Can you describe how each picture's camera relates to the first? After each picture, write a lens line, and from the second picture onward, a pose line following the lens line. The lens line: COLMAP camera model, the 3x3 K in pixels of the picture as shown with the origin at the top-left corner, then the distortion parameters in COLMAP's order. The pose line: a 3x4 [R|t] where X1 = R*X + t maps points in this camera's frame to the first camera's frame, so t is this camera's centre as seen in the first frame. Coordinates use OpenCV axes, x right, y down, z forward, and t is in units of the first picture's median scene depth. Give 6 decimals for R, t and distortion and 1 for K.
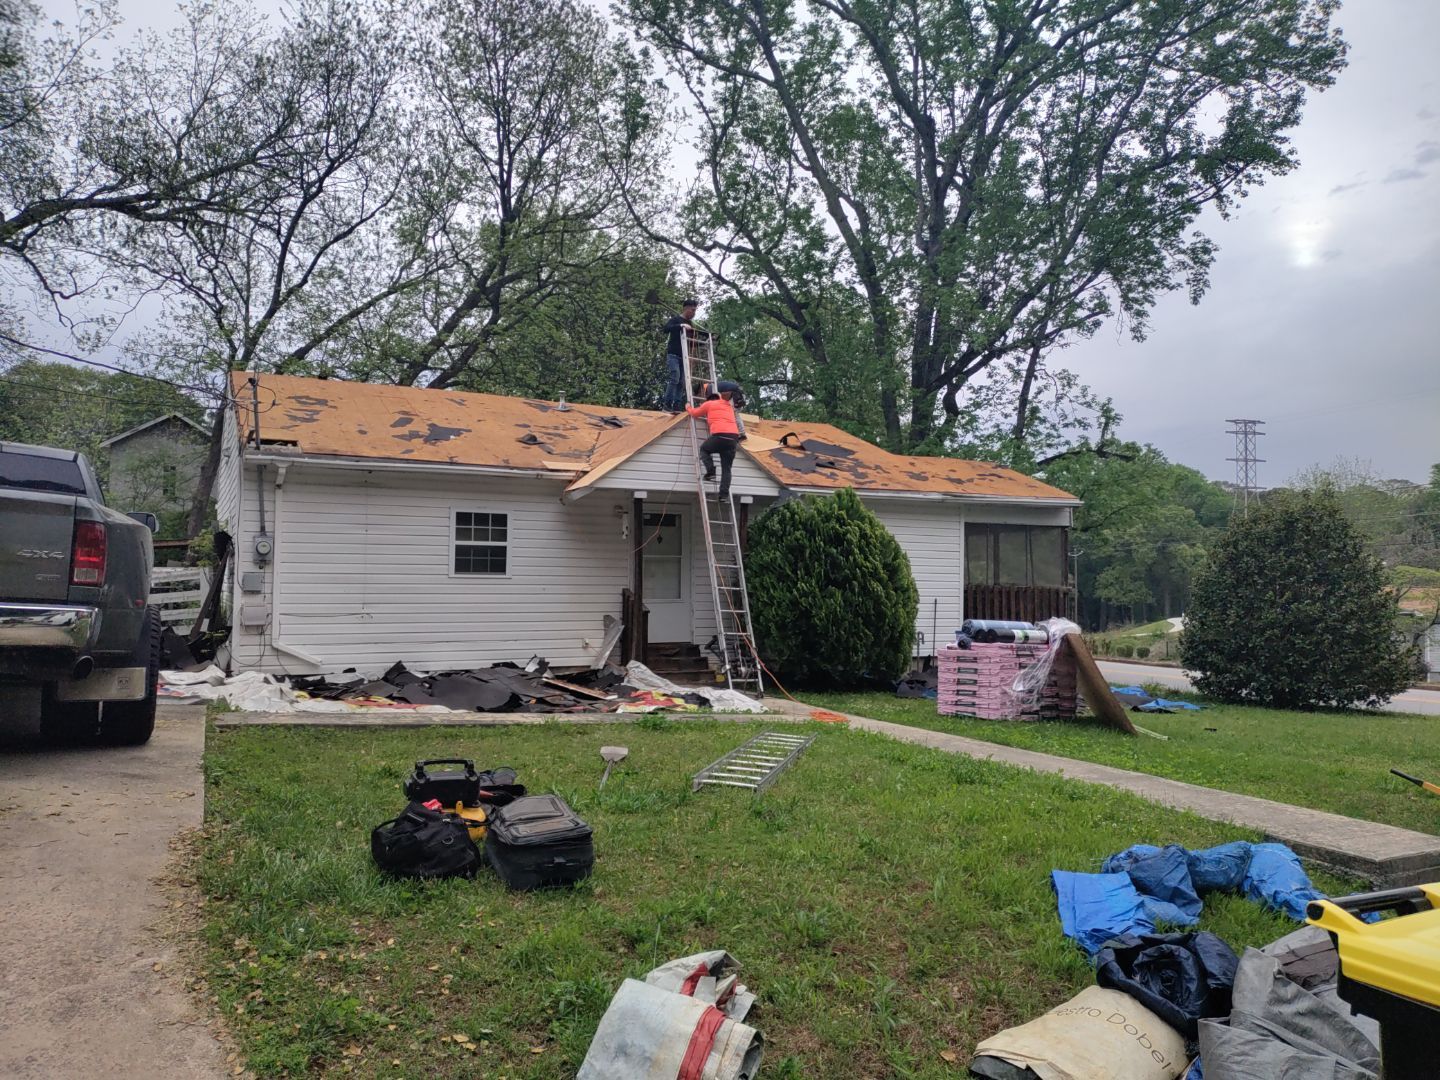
lens RADIAL K [[1060.0, 0, 720.0], [0, 1060.0, 540.0], [0, 0, 1]] dist [0.023160, -0.027994]
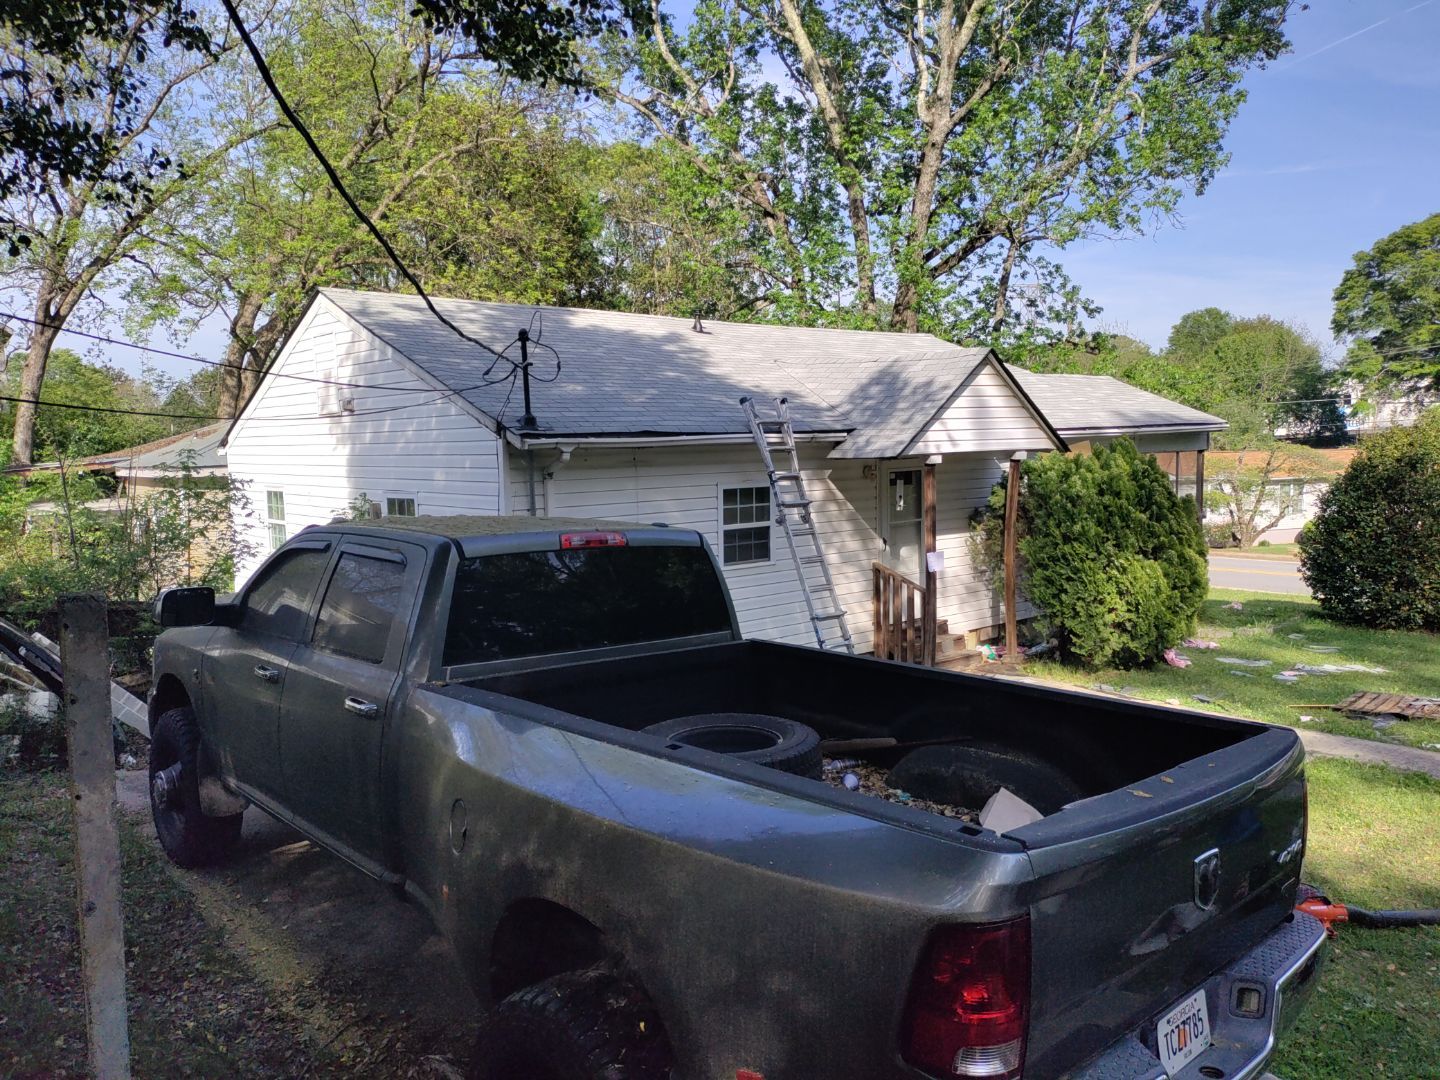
lens RADIAL K [[1060.0, 0, 720.0], [0, 1060.0, 540.0], [0, 0, 1]] dist [0.023160, -0.027994]
pose [[0.971160, -0.050469, 0.233027, -0.210933], [0.018184, 0.990172, 0.138668, -0.047580], [-0.237735, -0.130431, 0.962533, 0.110448]]
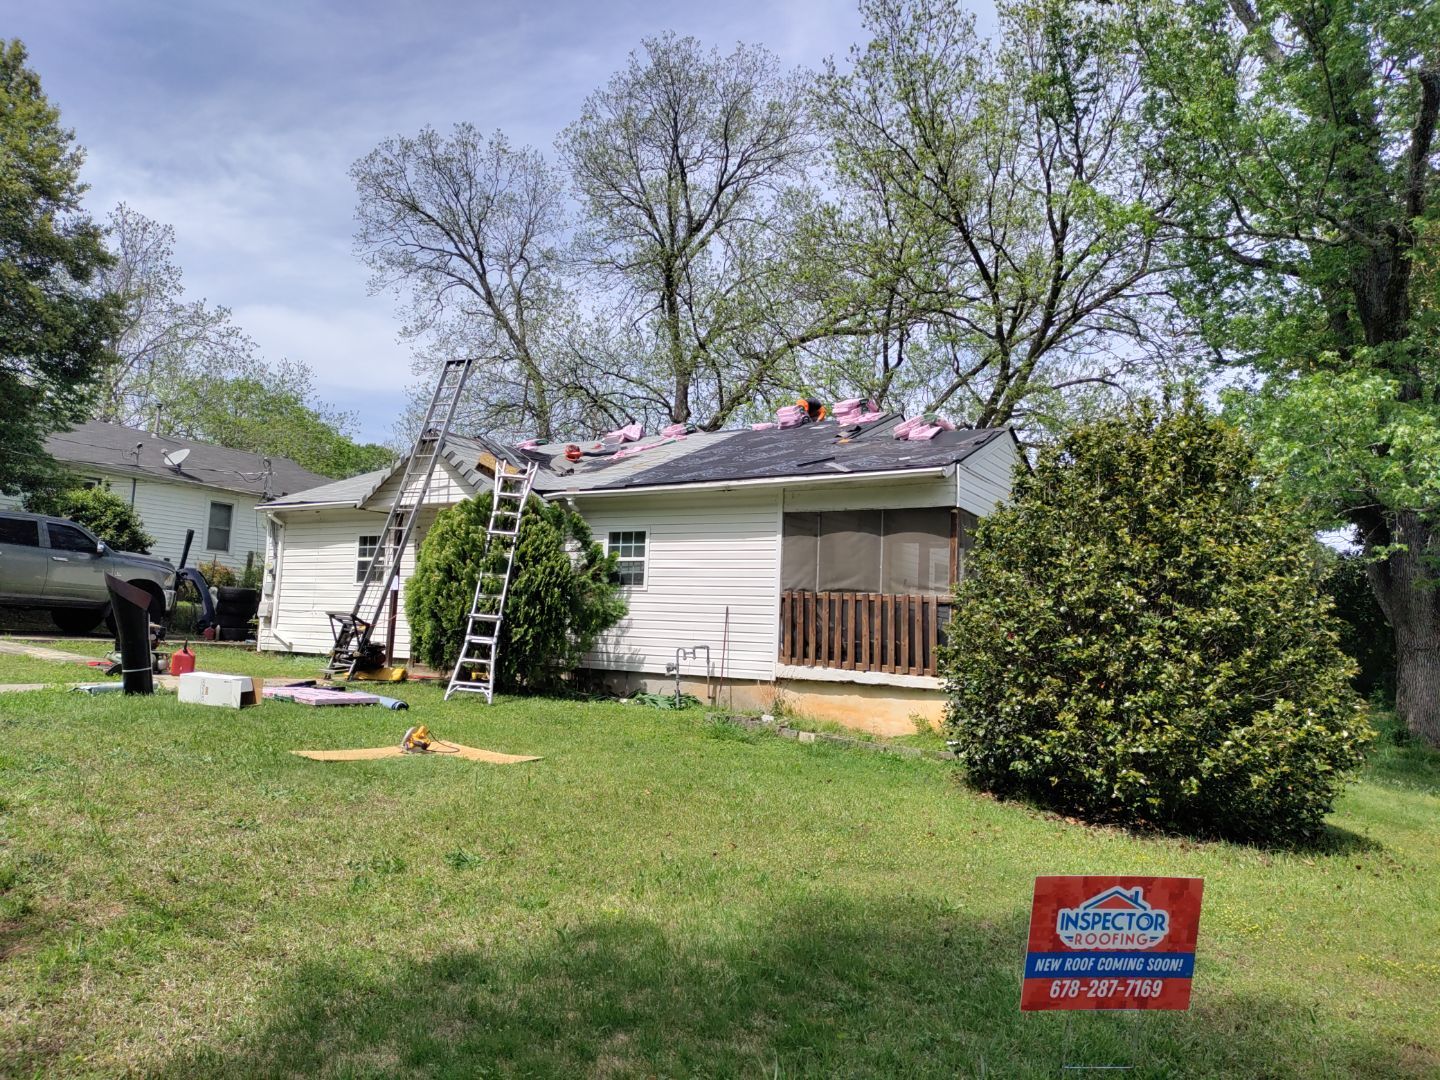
lens RADIAL K [[1053.7, 0, 713.4], [0, 1053.7, 545.4], [0, 0, 1]] dist [0.049999, -0.055731]
pose [[0.507043, -0.064015, -0.859540, 0.544120], [-0.000316, 0.997224, -0.074456, 0.041206], [0.861920, 0.038025, 0.505616, 0.341830]]
